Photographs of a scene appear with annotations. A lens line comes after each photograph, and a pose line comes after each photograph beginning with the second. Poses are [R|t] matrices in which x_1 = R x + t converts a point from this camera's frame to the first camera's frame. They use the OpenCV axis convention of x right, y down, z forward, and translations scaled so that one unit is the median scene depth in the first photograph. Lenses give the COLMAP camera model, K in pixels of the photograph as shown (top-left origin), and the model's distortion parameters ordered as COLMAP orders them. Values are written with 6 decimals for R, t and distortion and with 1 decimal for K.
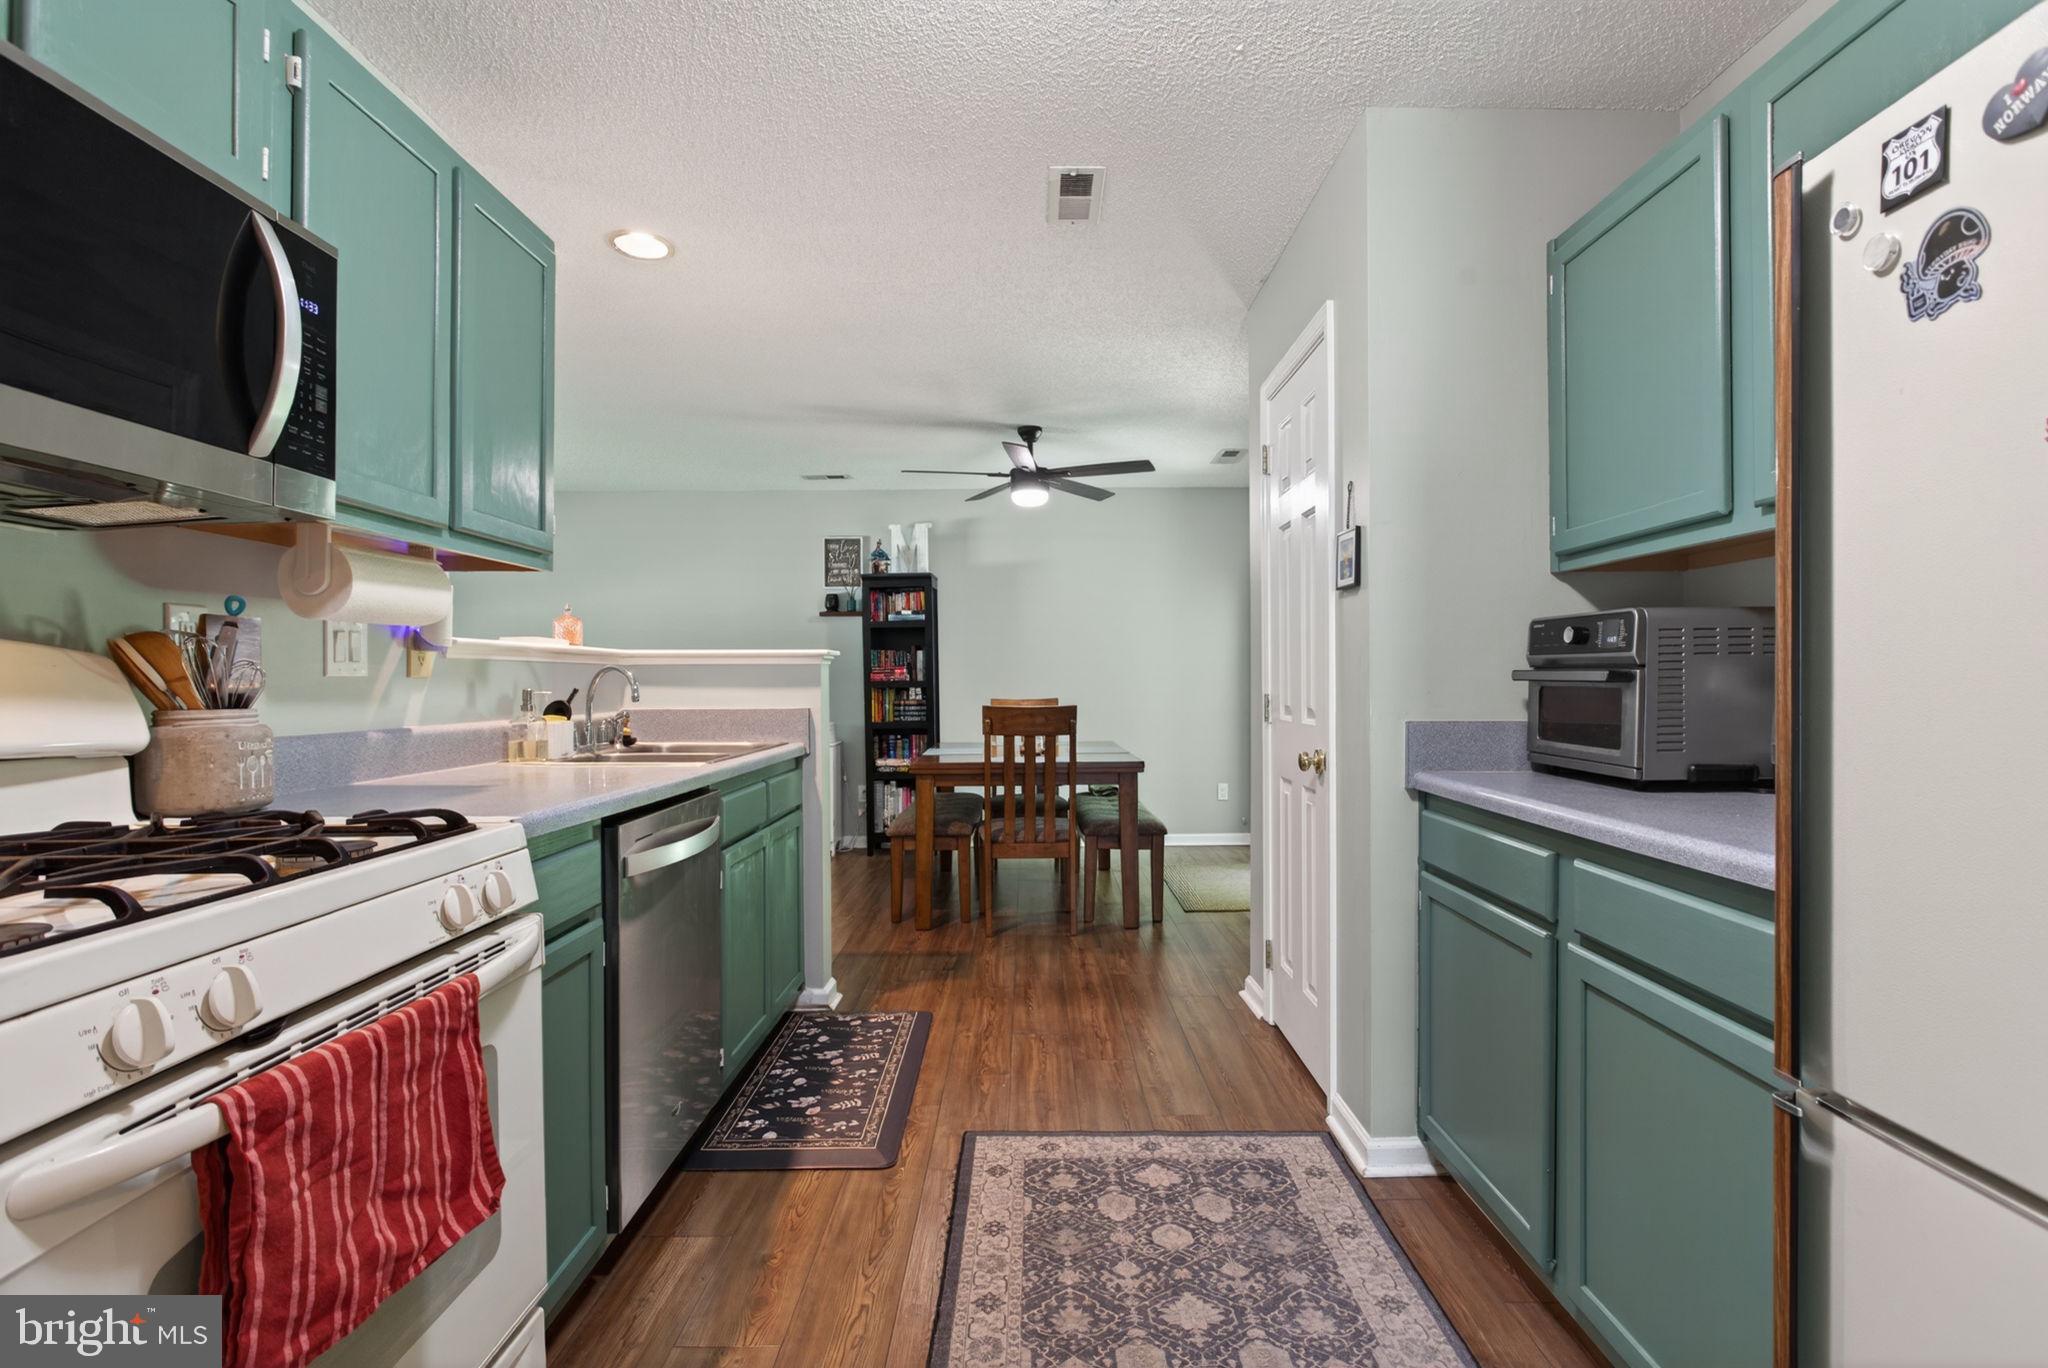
lens RADIAL K [[993.7, 0, 1026.8], [0, 993.7, 692.1], [0, 0, 1]] dist [0.001226, 0.000286]
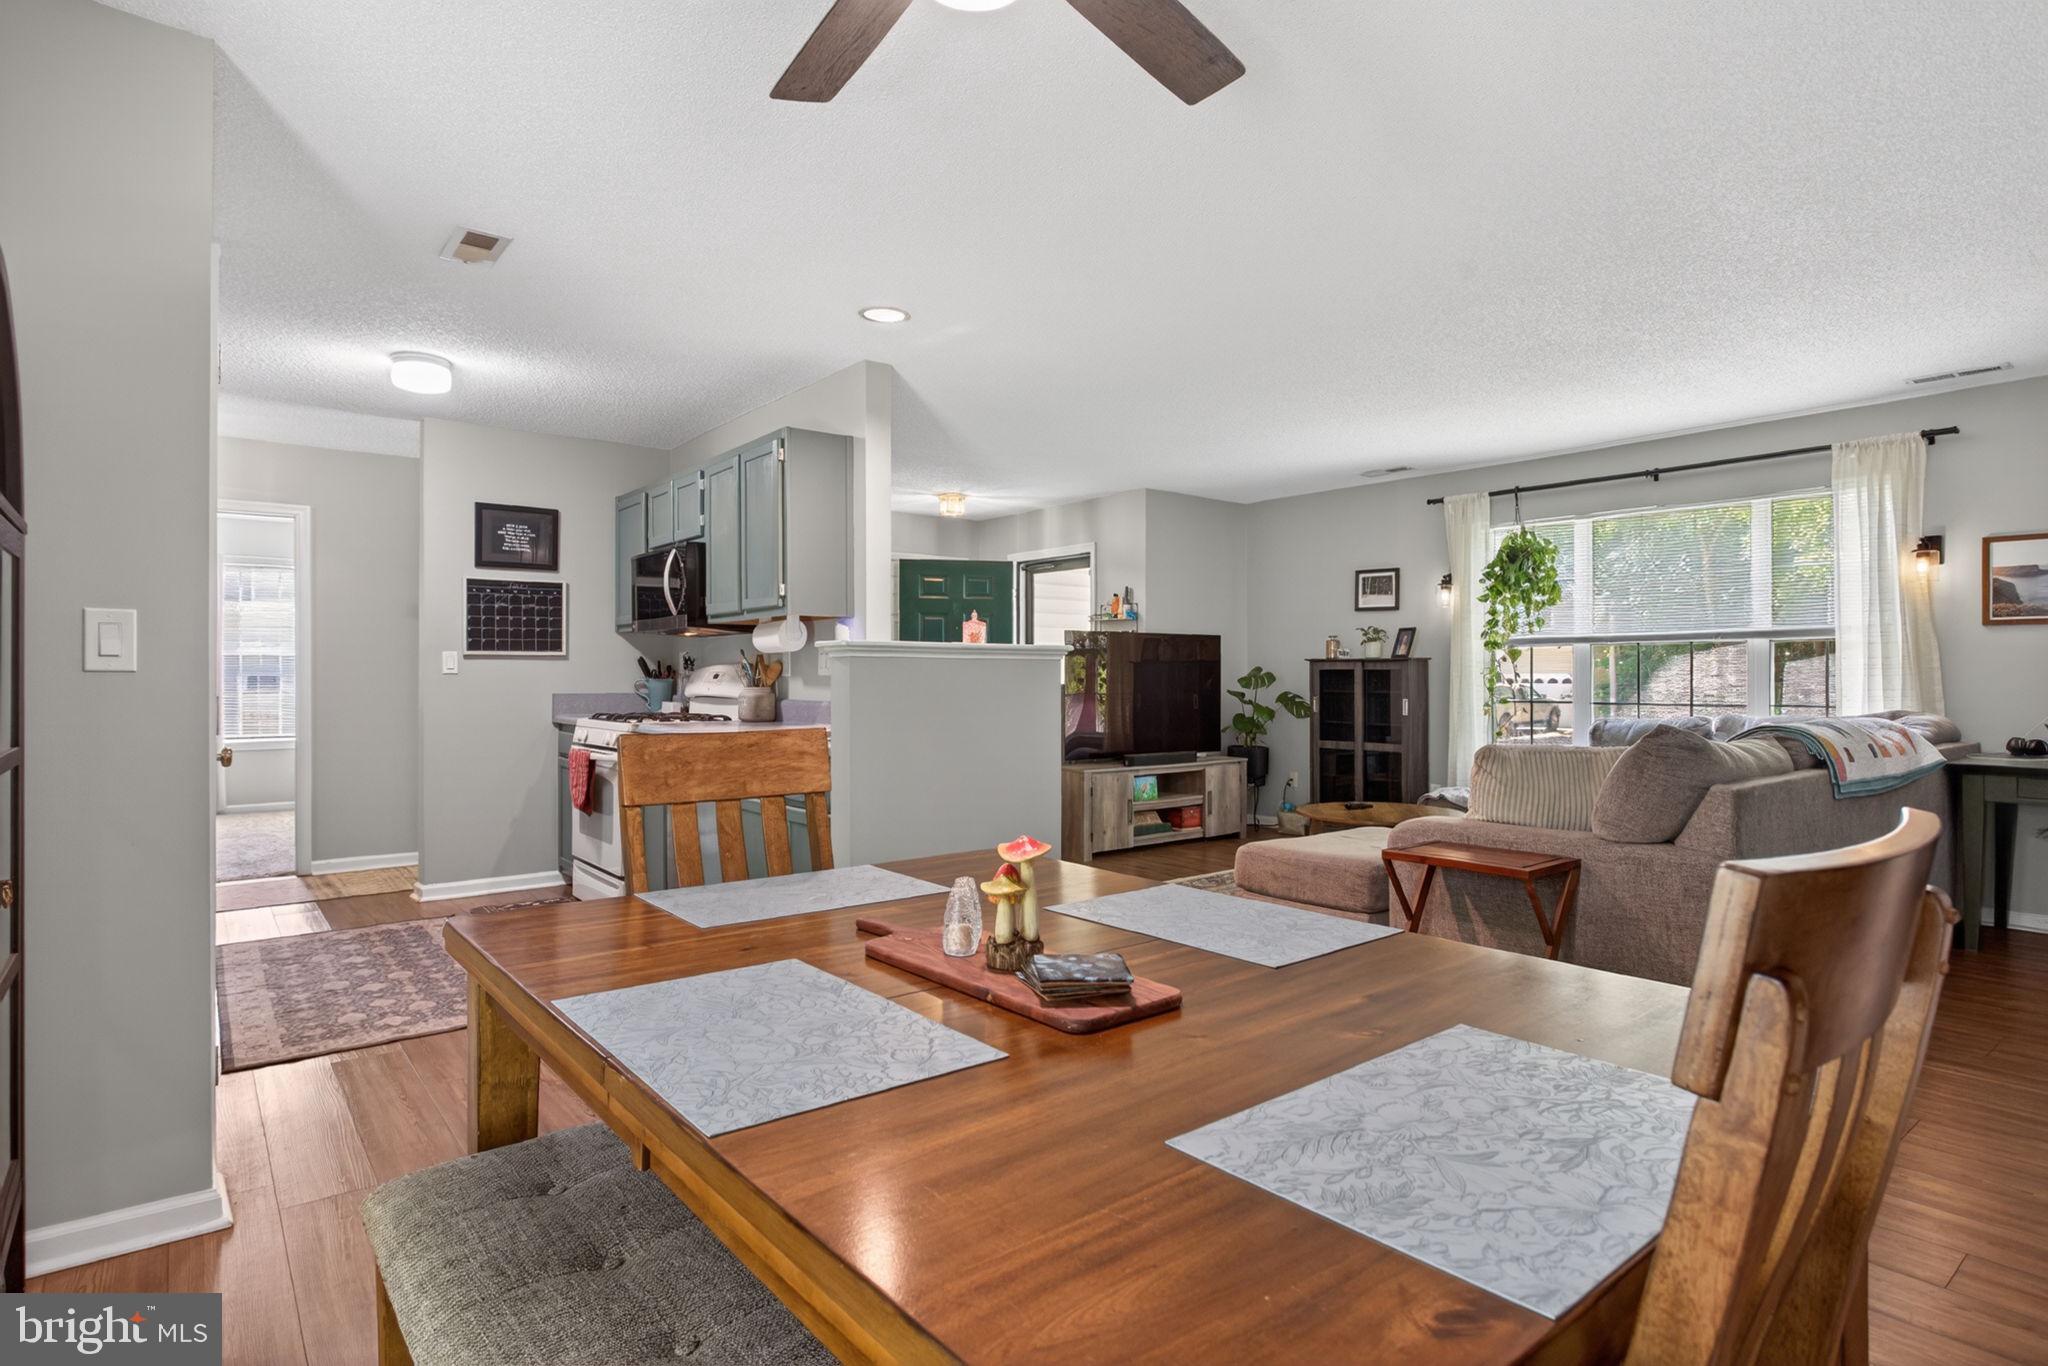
lens RADIAL K [[1067.0, 0, 1027.0], [0, 1067.0, 668.0], [0, 0, 1]] dist [-0.003421, 0.000127]
pose [[-0.780955, -0.001519, -0.624586, 0.337277], [-0.006053, 0.999968, 0.005137, -0.035707], [0.624558, 0.007792, -0.780939, 2.465848]]
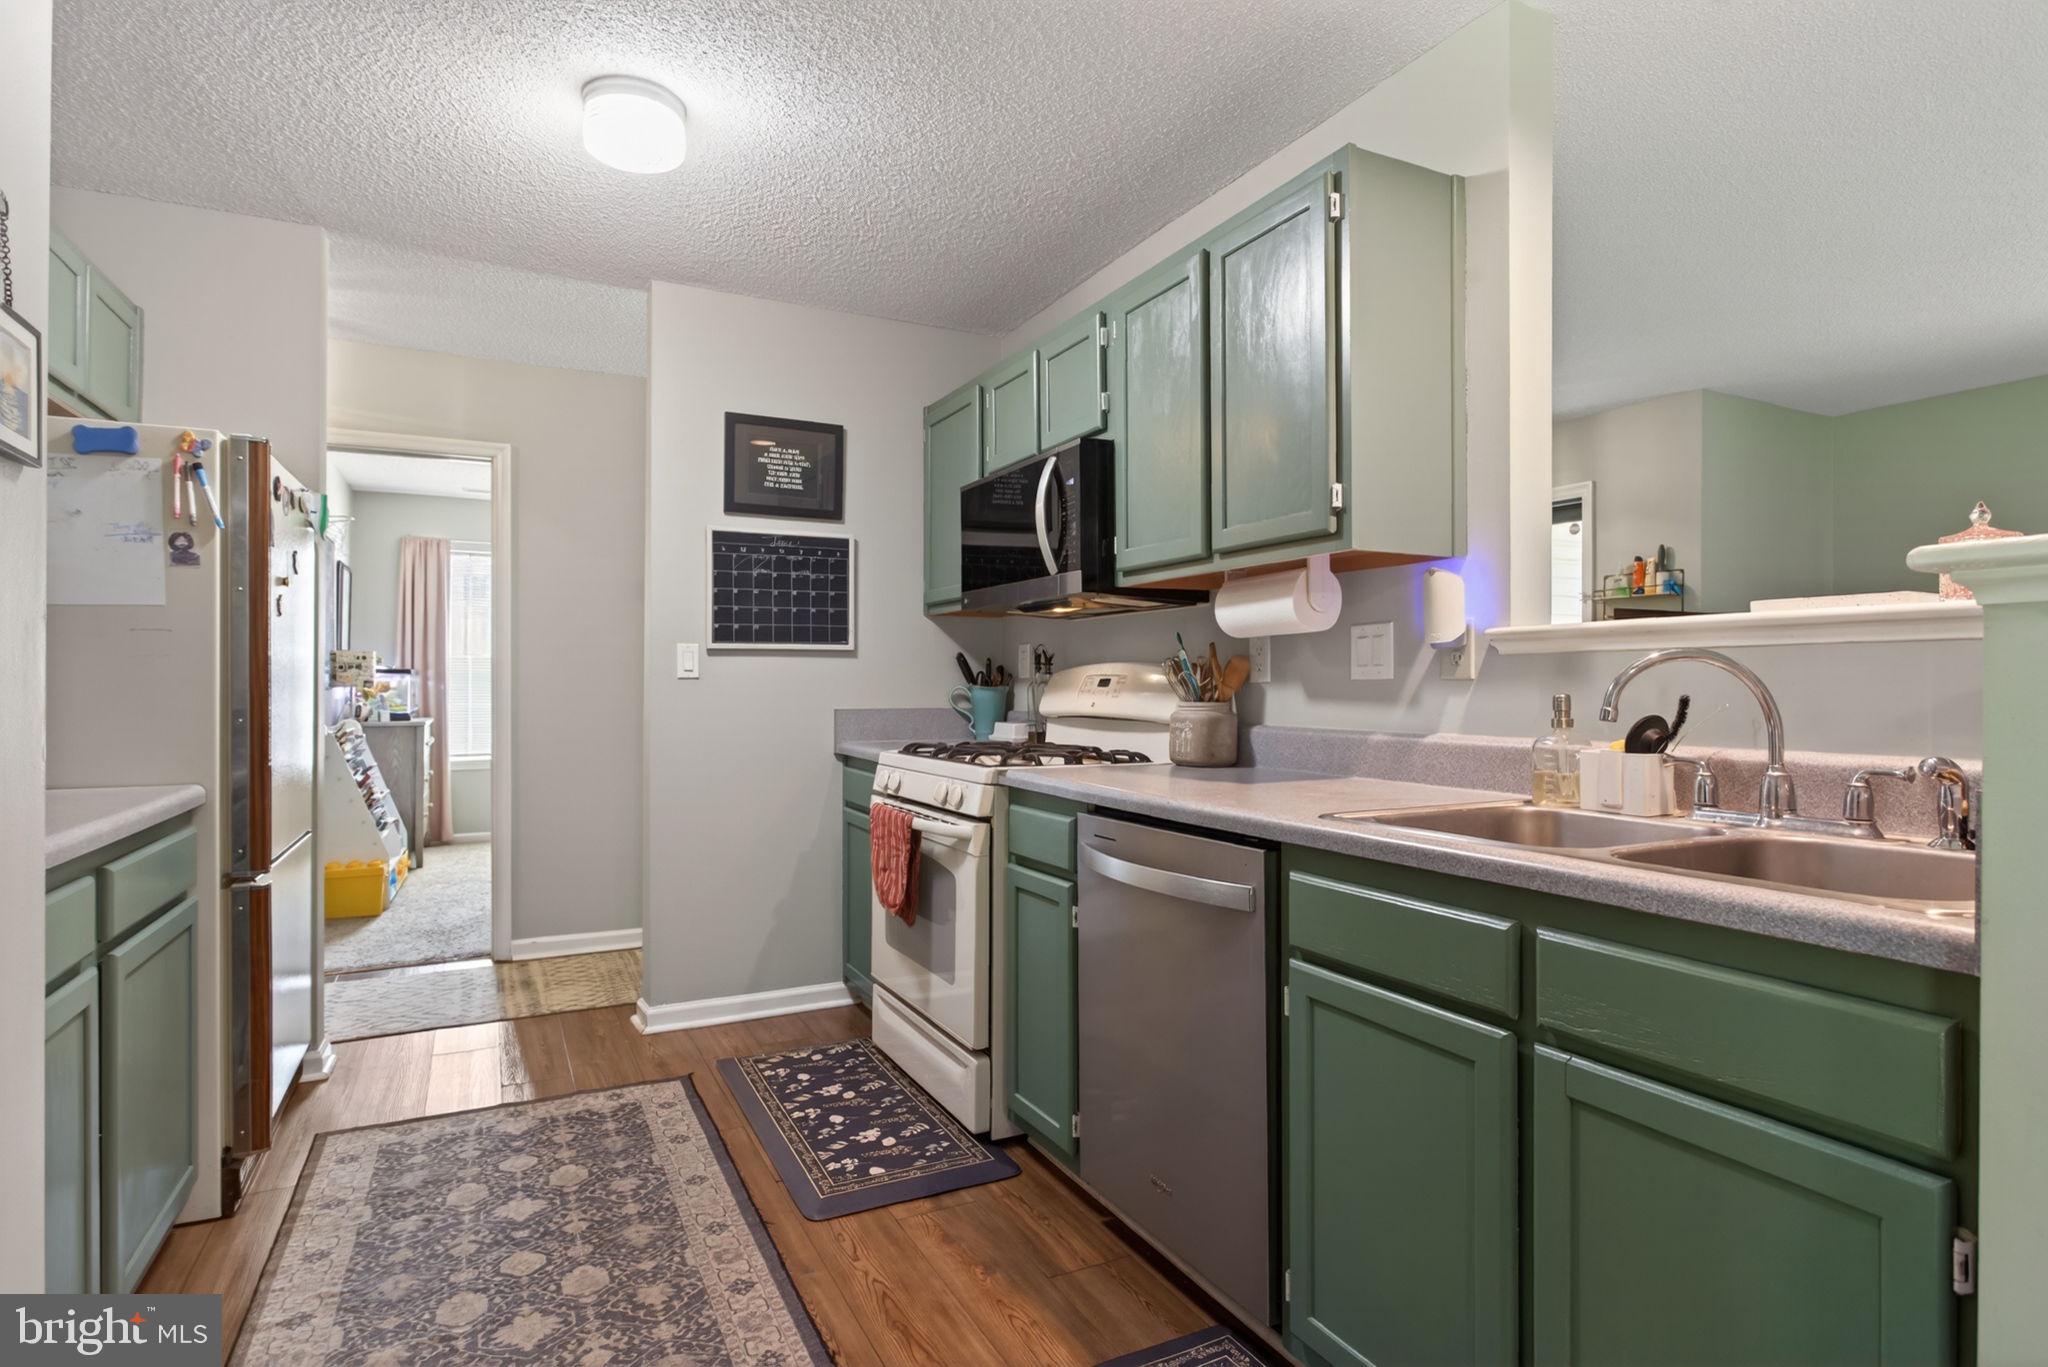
lens RADIAL K [[1067.0, 0, 1027.0], [0, 1067.0, 668.5], [0, 0, 1]] dist [-0.003421, 0.000127]
pose [[-0.888584, -0.005199, -0.458684, 0.119236], [-0.005528, 0.999985, -0.000625, -0.017280], [0.458680, 0.001980, -0.888599, 1.346200]]
